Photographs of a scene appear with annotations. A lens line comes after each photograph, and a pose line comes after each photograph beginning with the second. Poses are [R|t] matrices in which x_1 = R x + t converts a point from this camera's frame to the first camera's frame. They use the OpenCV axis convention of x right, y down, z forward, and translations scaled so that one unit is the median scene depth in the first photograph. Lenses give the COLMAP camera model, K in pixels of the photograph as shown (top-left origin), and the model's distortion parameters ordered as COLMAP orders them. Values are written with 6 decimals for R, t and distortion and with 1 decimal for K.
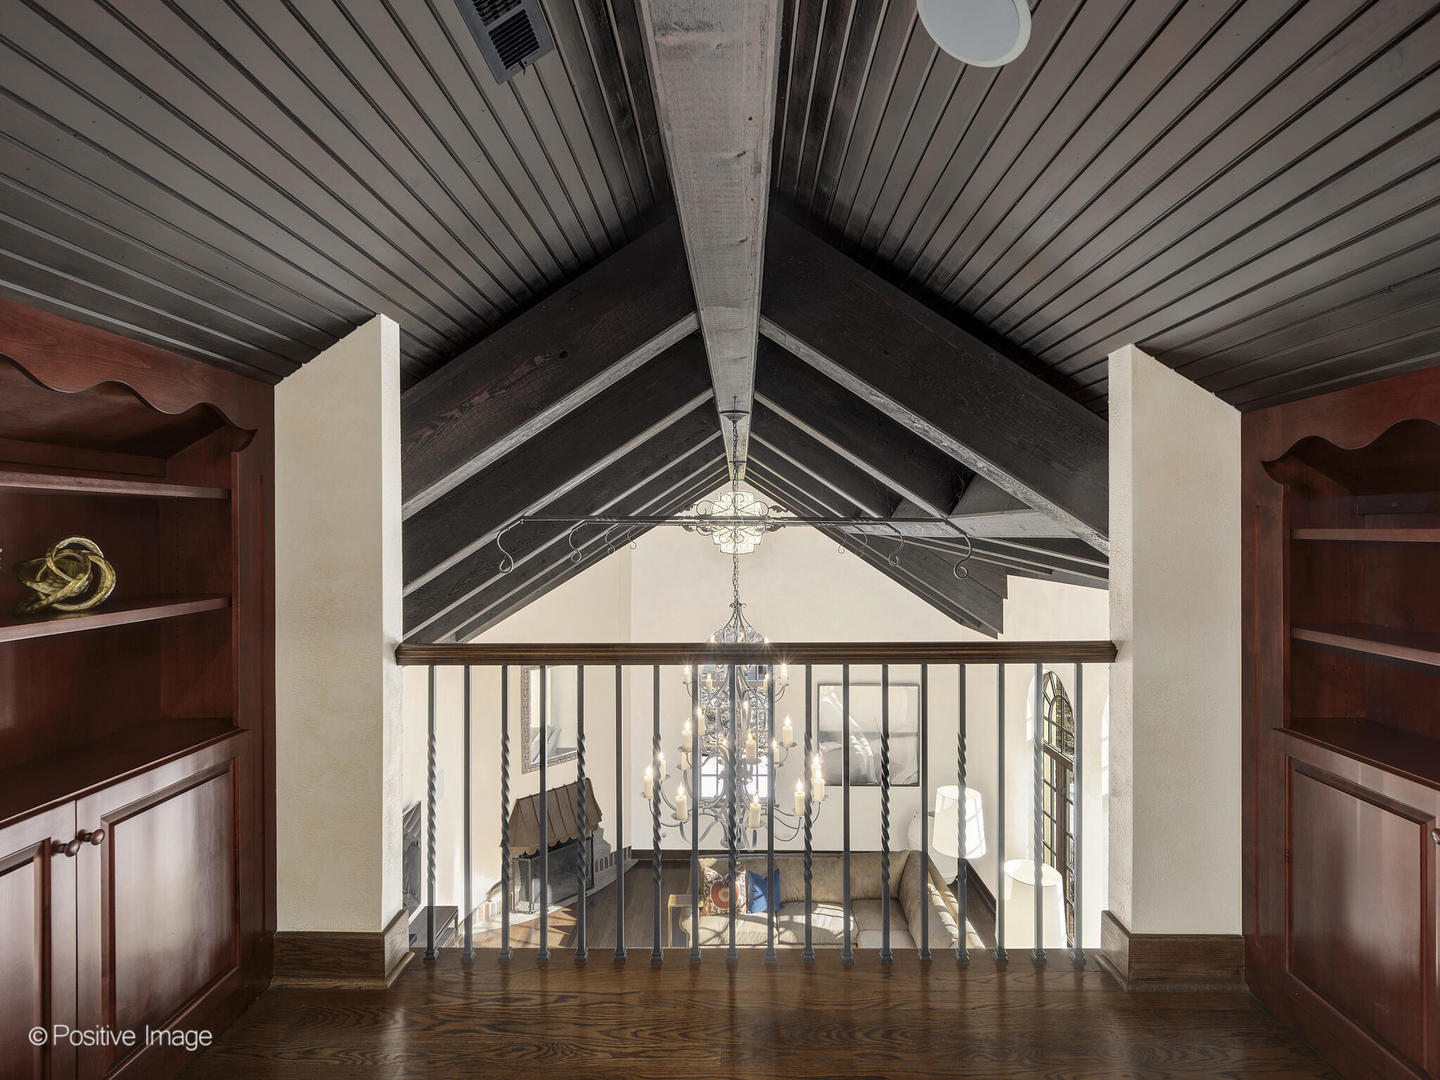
lens RADIAL K [[639.6, 0, 719.5], [0, 639.6, 532.3], [0, 0, 1]] dist [0.001147, 0.000652]
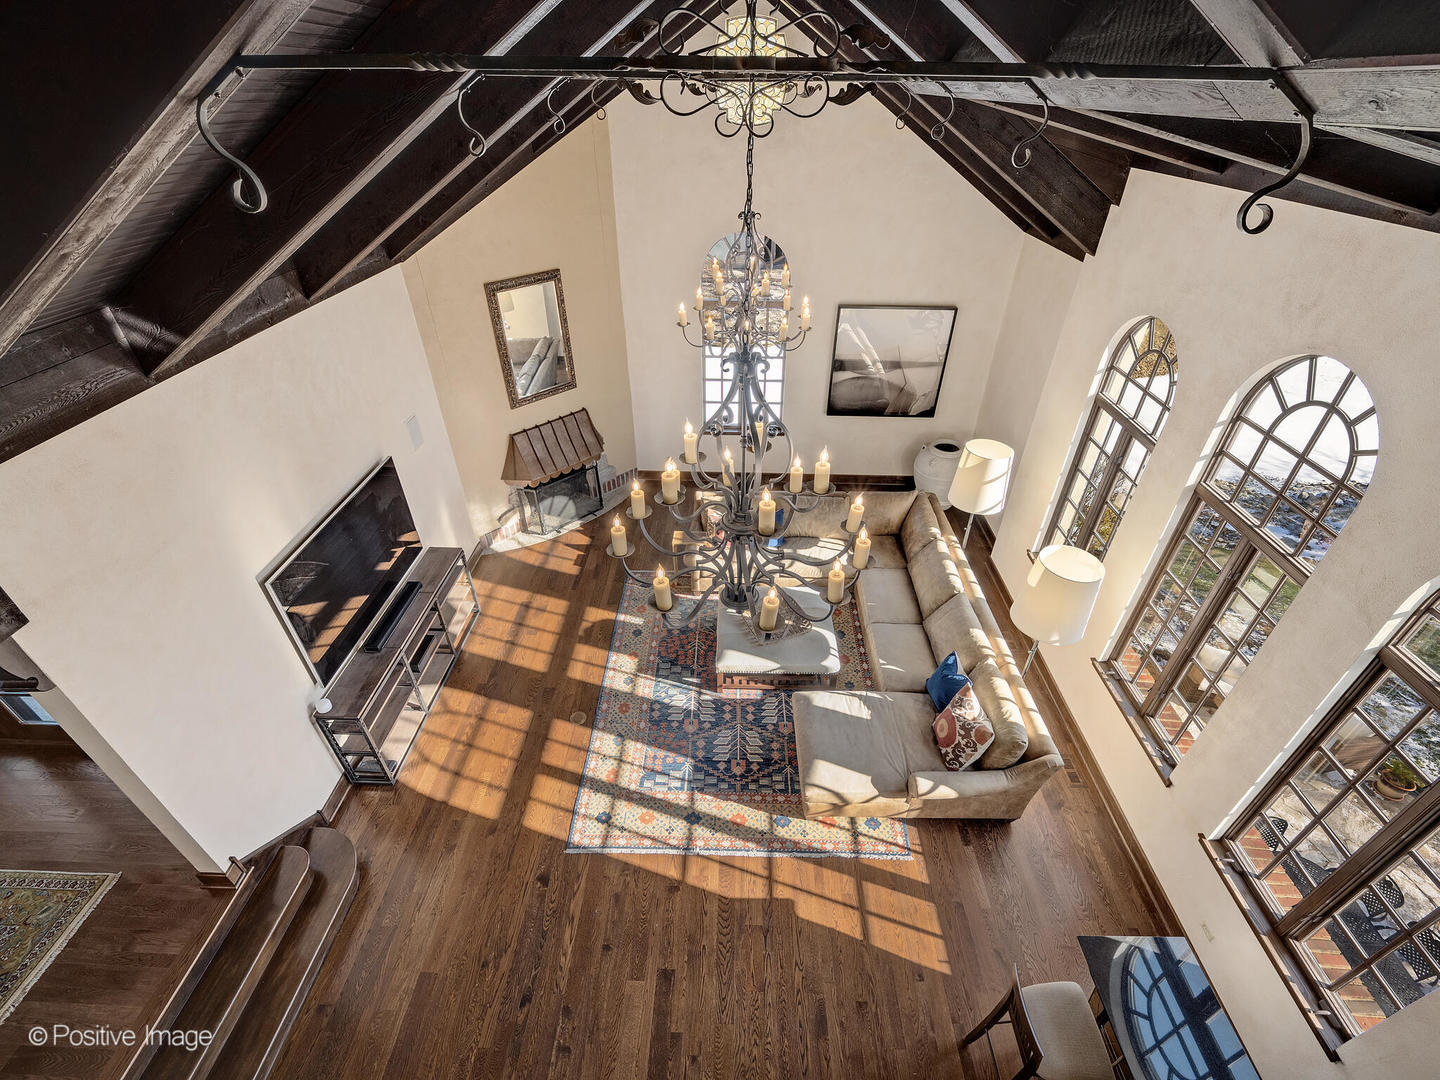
lens RADIAL K [[639.6, 0, 720.5], [0, 639.6, 546.2], [0, 0, 1]] dist [0.001147, 0.000652]
pose [[0.999922, 0.009843, -0.007728, 0.003830], [-0.003481, 0.811928, 0.583747, -0.004136], [0.012020, -0.583674, 0.811899, 0.180214]]
